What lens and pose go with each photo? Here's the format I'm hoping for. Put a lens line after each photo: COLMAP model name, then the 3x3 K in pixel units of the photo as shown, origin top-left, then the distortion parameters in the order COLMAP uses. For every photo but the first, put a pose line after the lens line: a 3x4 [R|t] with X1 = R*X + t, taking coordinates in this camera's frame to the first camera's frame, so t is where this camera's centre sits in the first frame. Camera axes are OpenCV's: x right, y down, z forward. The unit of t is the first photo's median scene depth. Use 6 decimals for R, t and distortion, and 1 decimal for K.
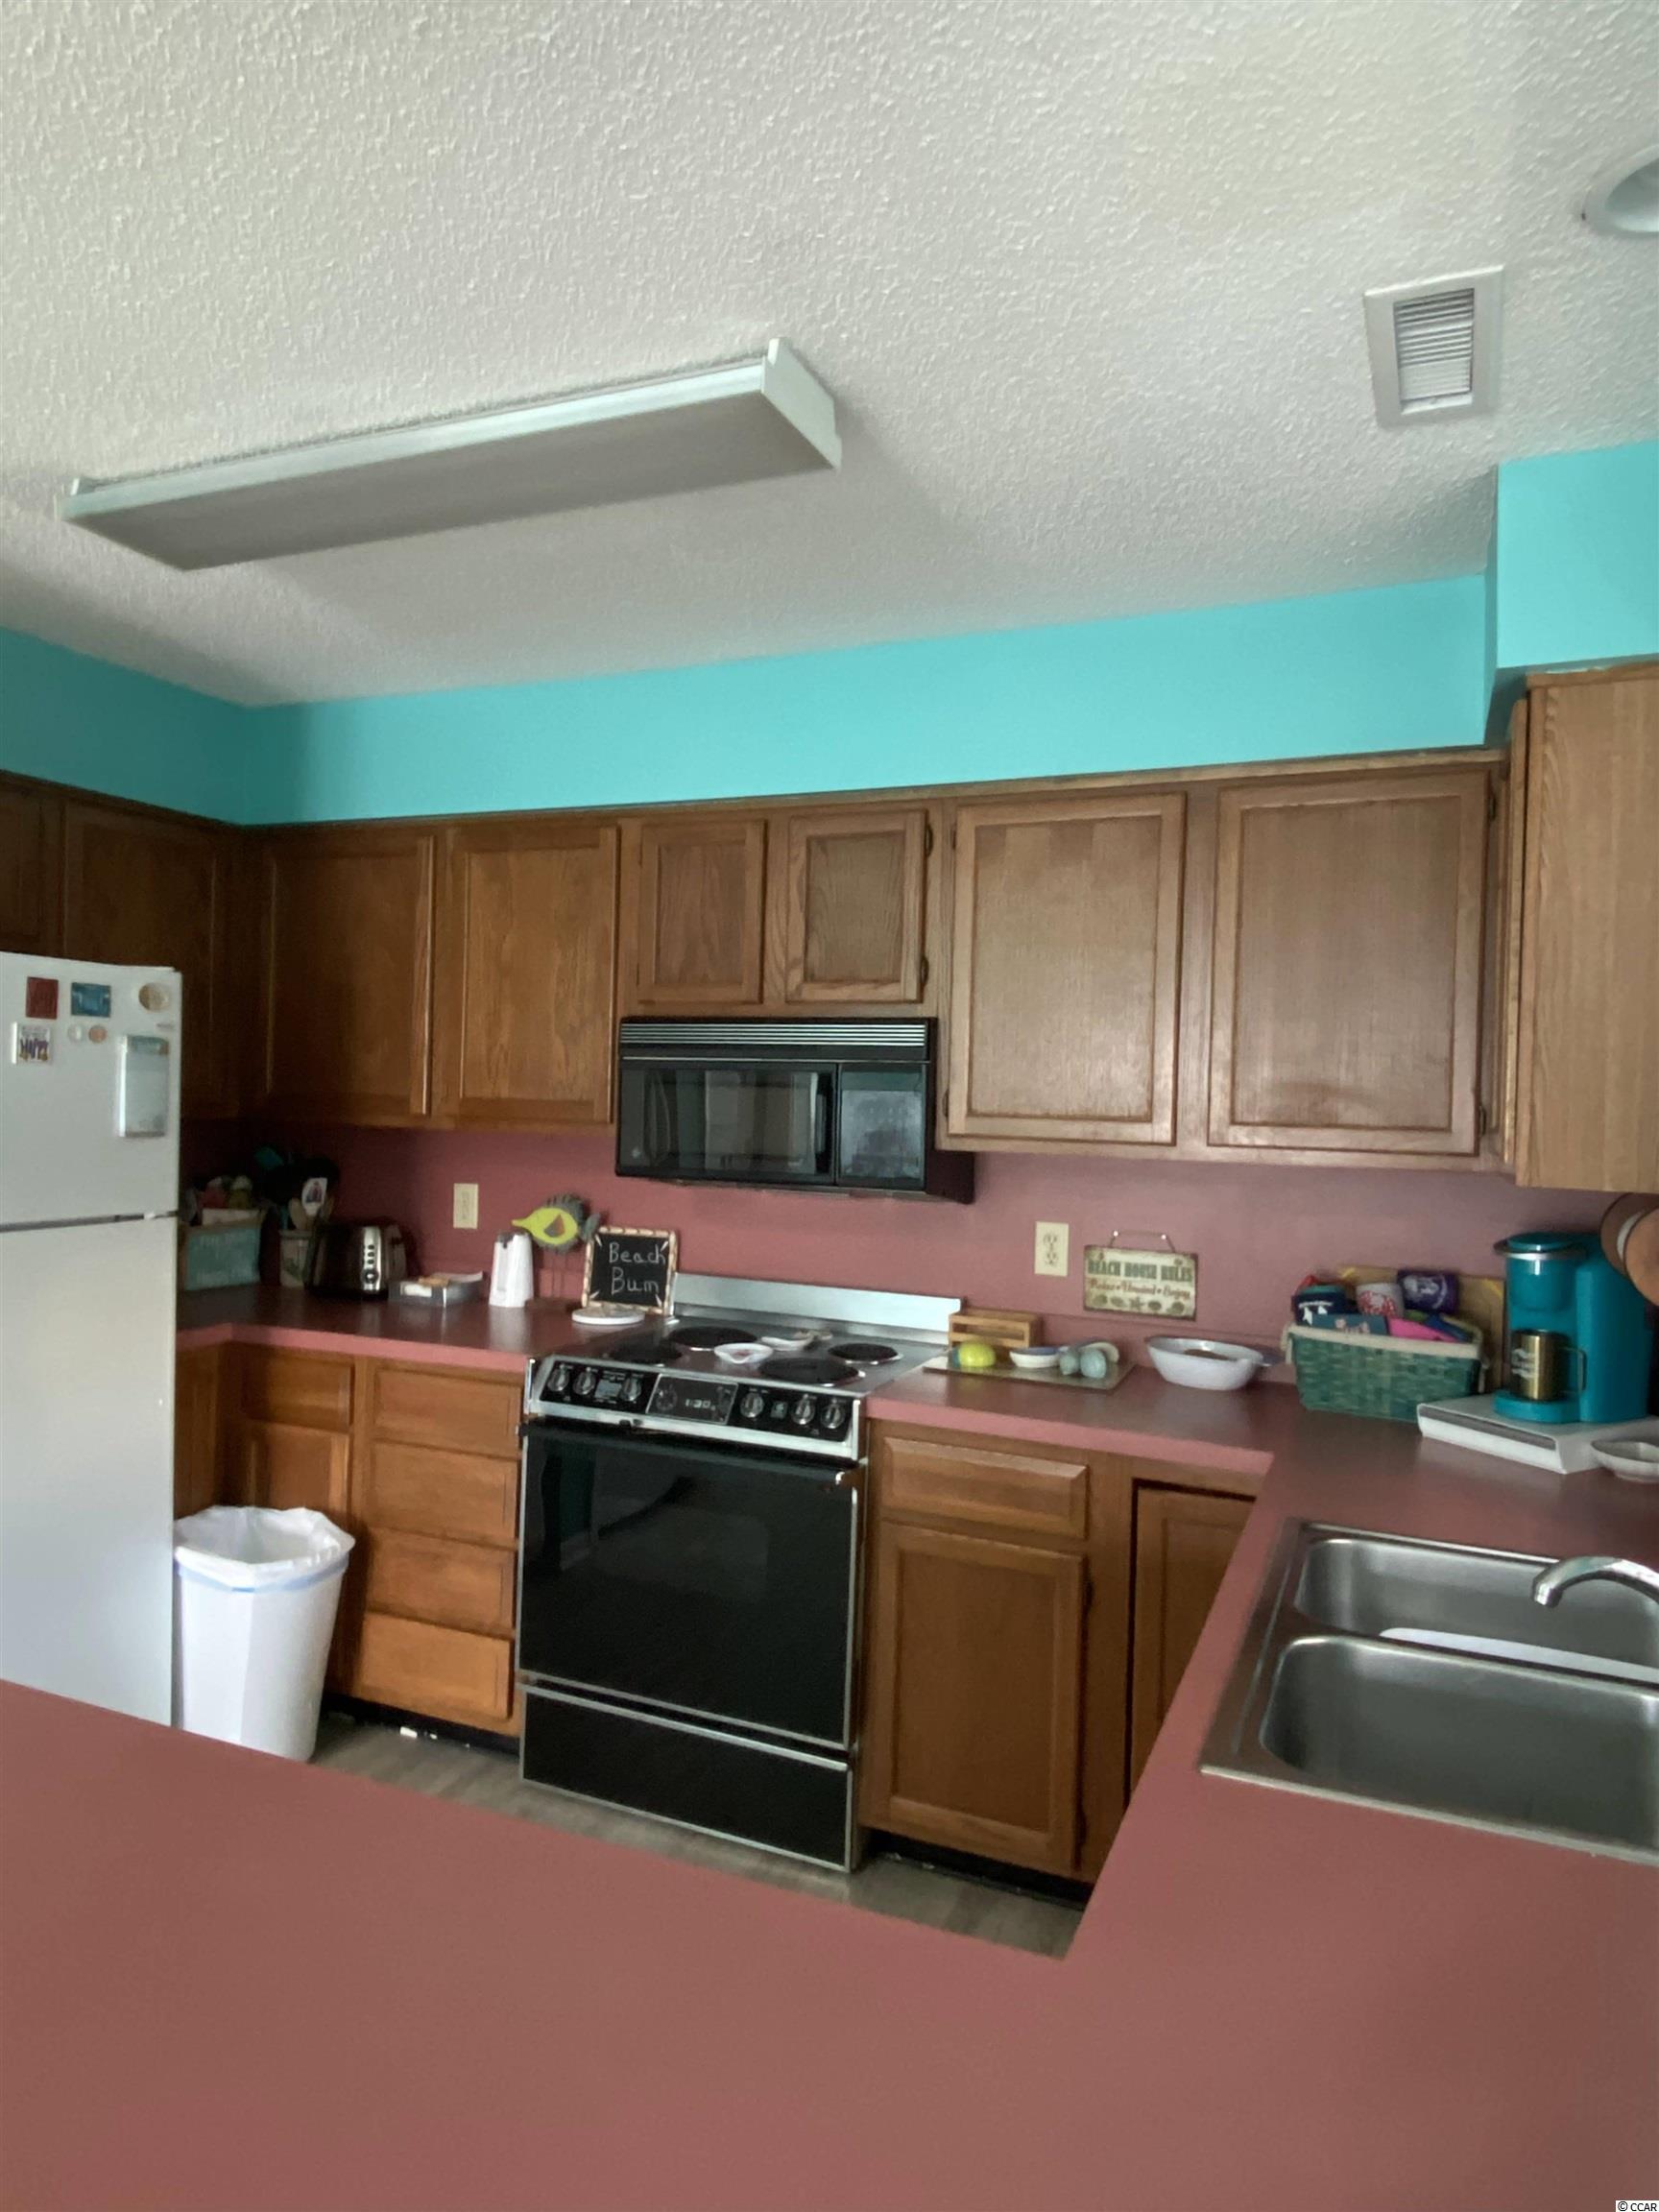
lens RADIAL K [[1391.8, 0, 838.6], [0, 1391.8, 1081.0], [0, 0, 1]] dist [-0.004121, -0.001654]
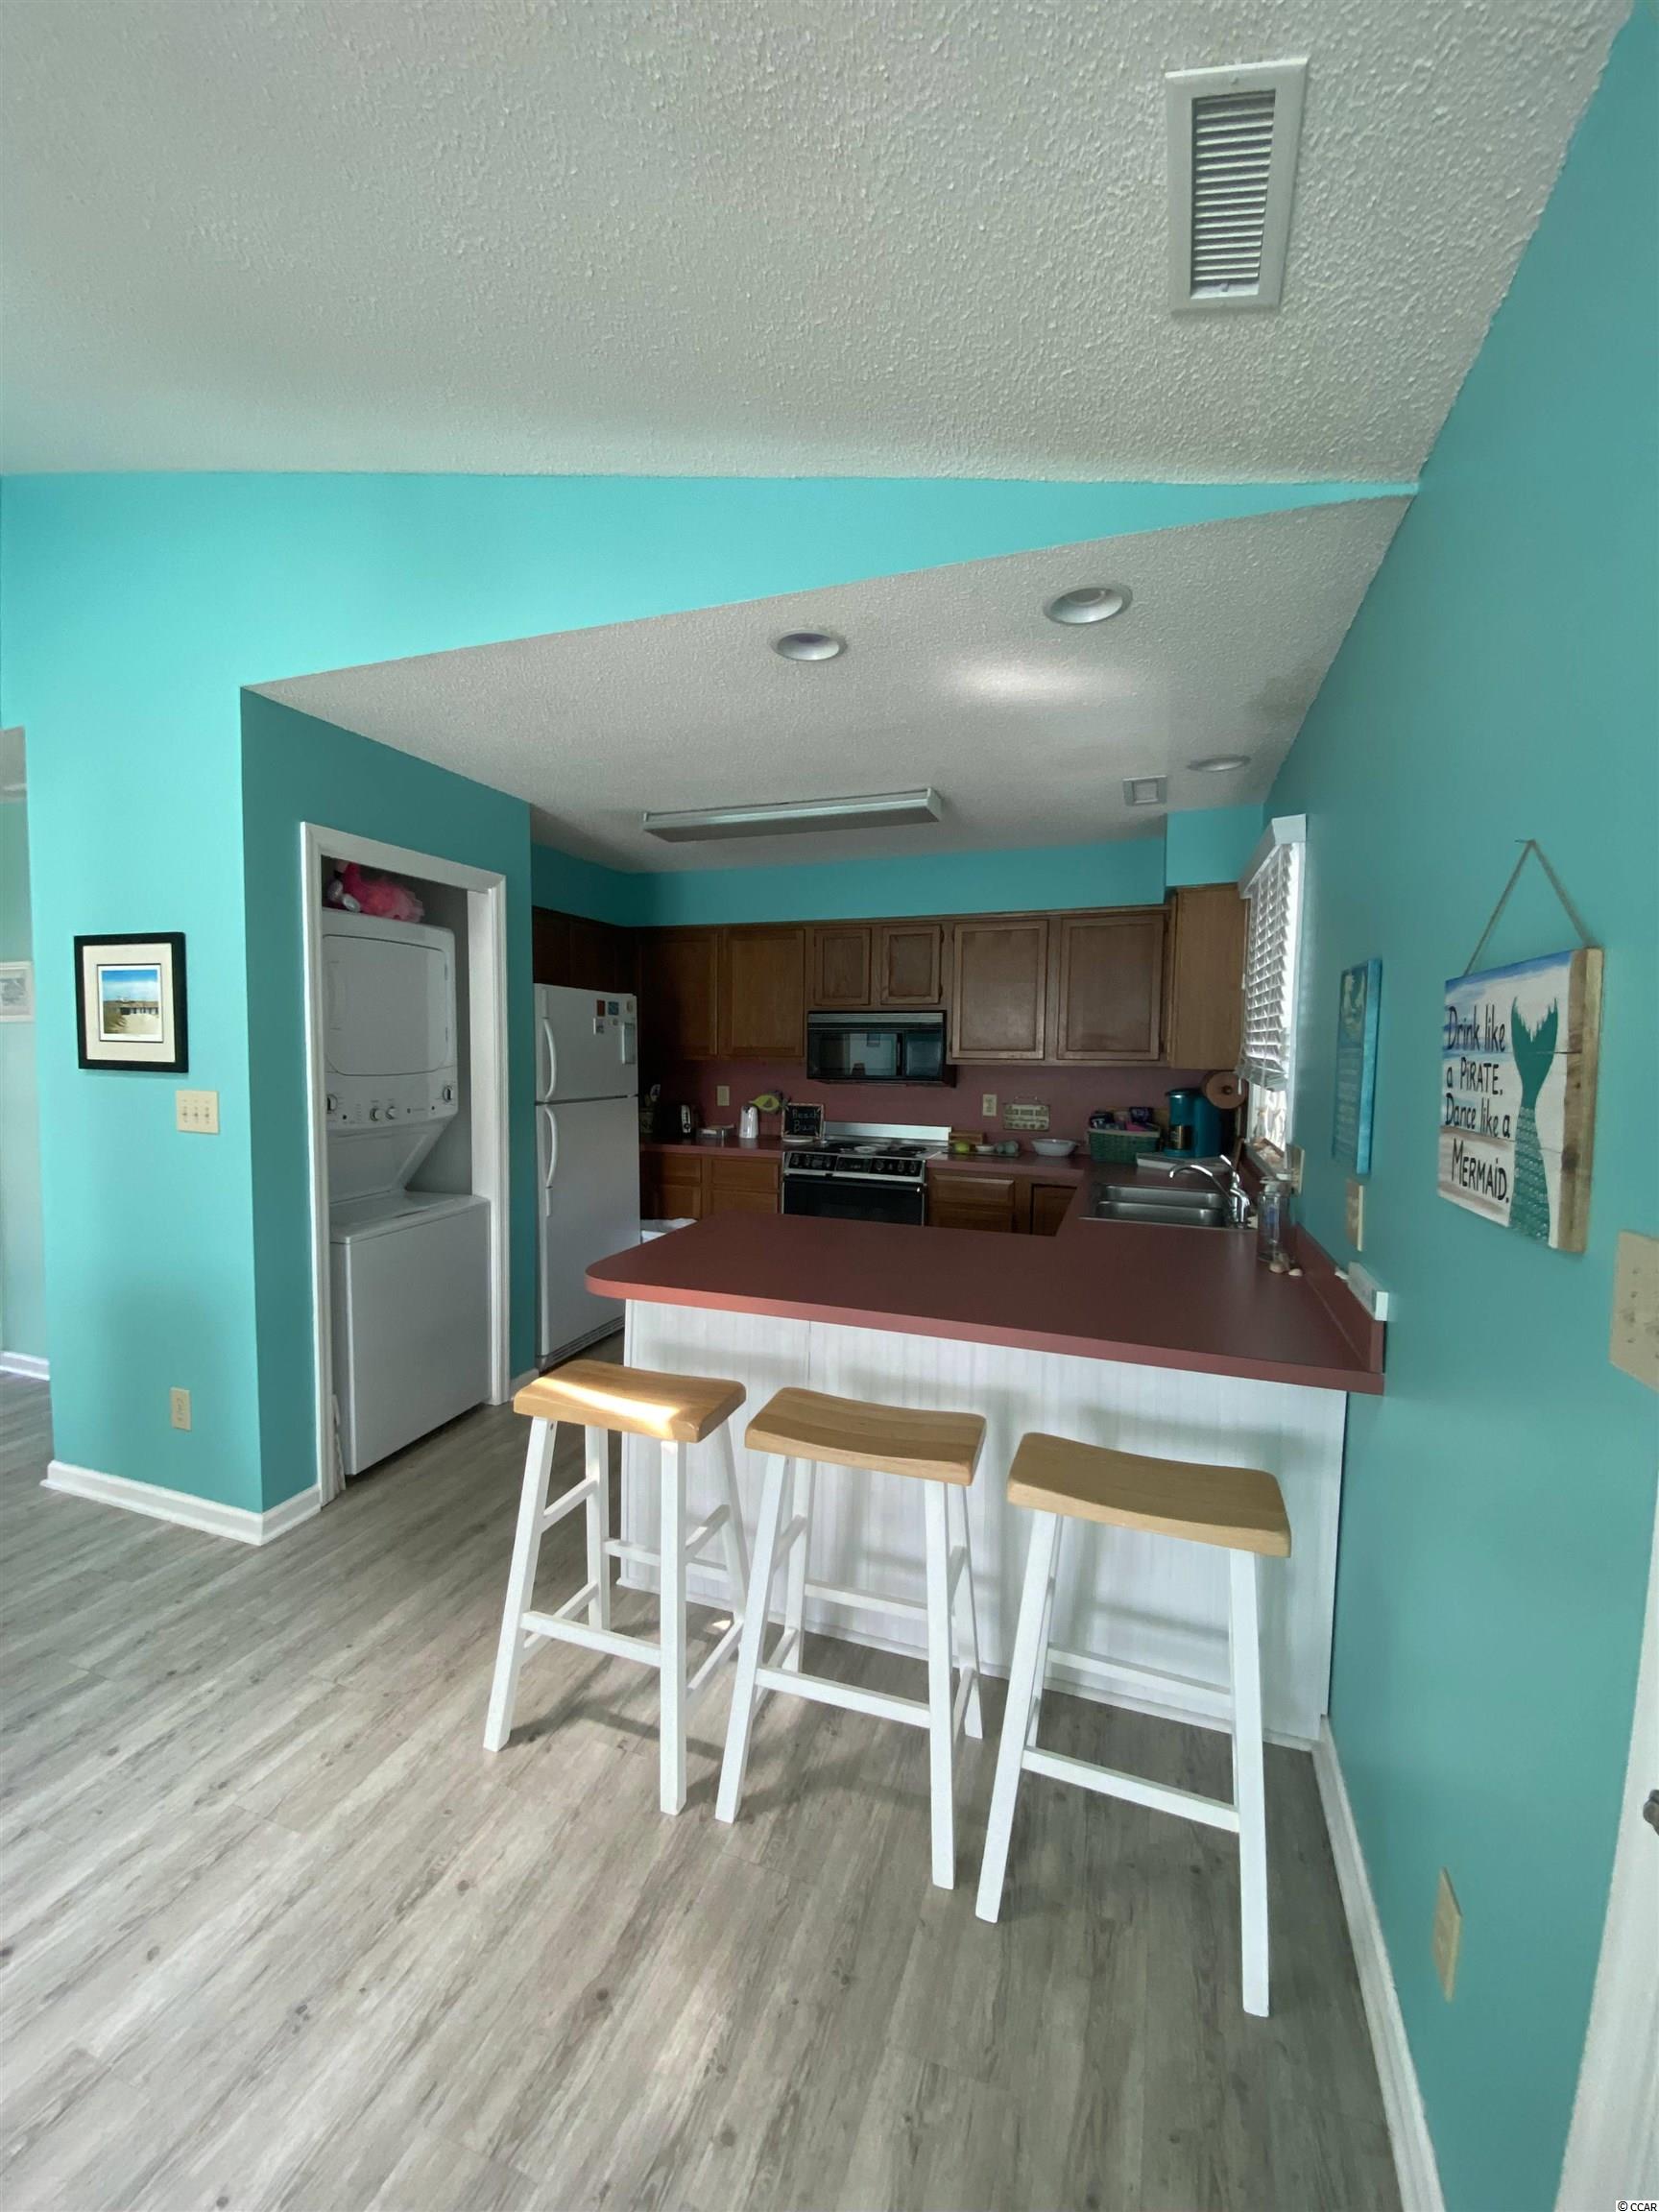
lens RADIAL K [[894.2, 0, 824.5], [0, 894.2, 1099.1], [0, 0, 1]] dist [0.024785, -0.022457]
pose [[0.998366, -0.019086, 0.053862, -0.237003], [0.015564, 0.997760, 0.065065, 0.004786], [-0.054983, -0.064120, 0.996426, -0.586396]]
